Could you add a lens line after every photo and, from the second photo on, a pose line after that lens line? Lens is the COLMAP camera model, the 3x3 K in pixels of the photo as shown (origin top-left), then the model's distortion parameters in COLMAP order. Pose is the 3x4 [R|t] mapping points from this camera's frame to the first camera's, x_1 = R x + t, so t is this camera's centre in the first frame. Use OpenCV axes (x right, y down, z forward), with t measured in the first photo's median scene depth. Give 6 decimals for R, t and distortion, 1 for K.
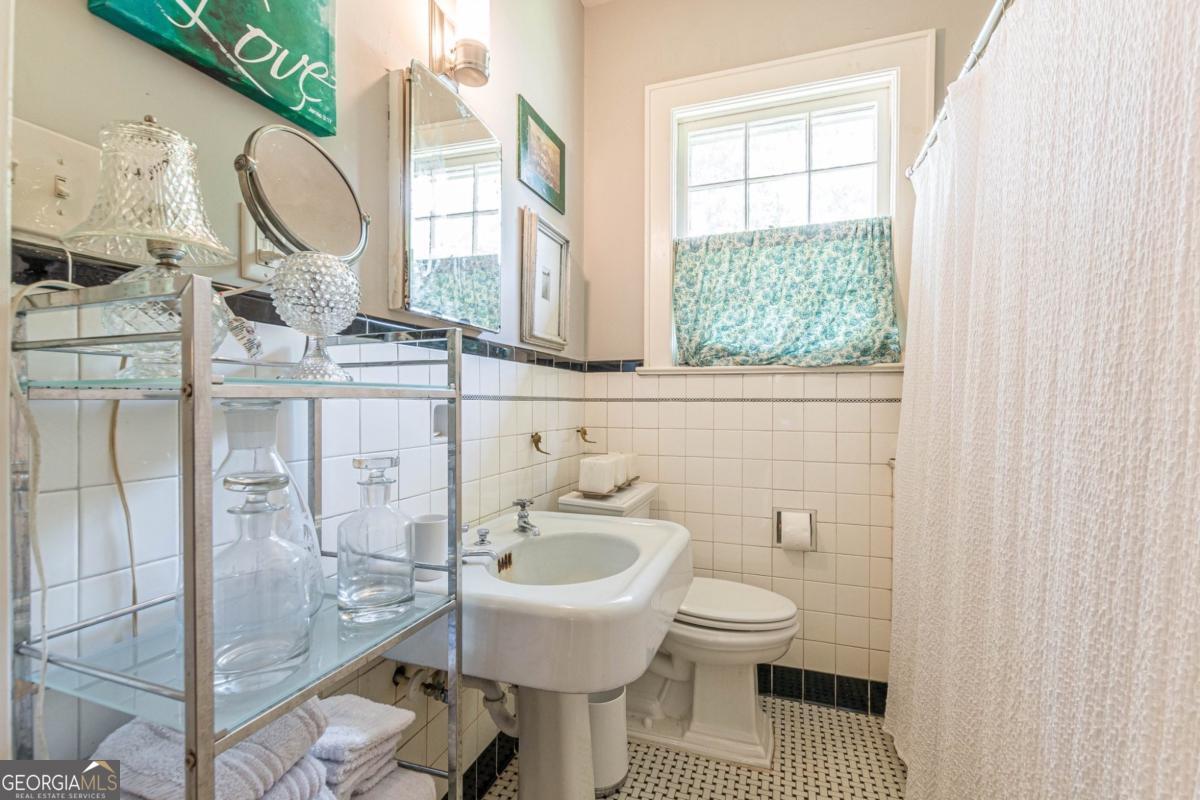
lens RADIAL K [[530.8, 0, 596.7], [0, 530.8, 402.7], [0, 0, 1]] dist [0.007589, 0.000299]
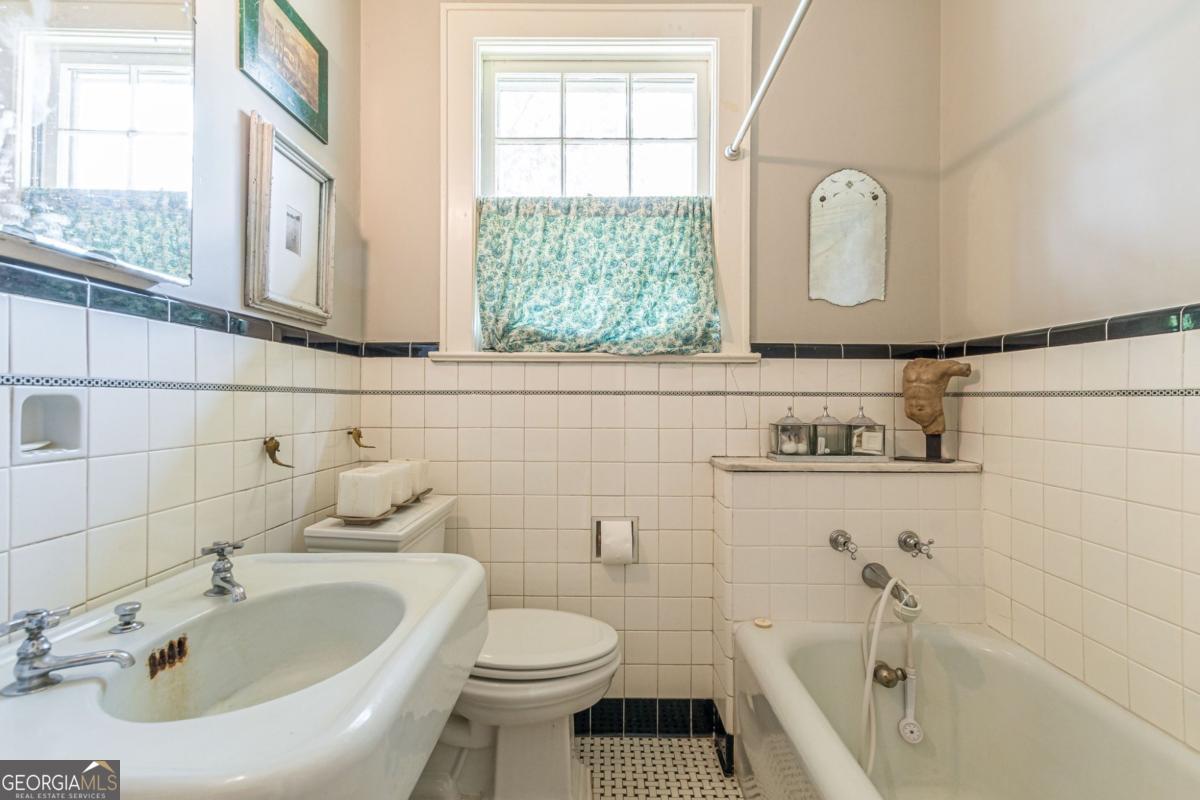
lens RADIAL K [[530.8, 0, 596.7], [0, 530.8, 402.7], [0, 0, 1]] dist [0.007589, 0.000299]
pose [[0.946813, -0.001997, 0.321778, 0.060145], [0.000307, 0.999986, 0.005303, 0.006462], [-0.321784, -0.004922, 0.946800, 0.176071]]
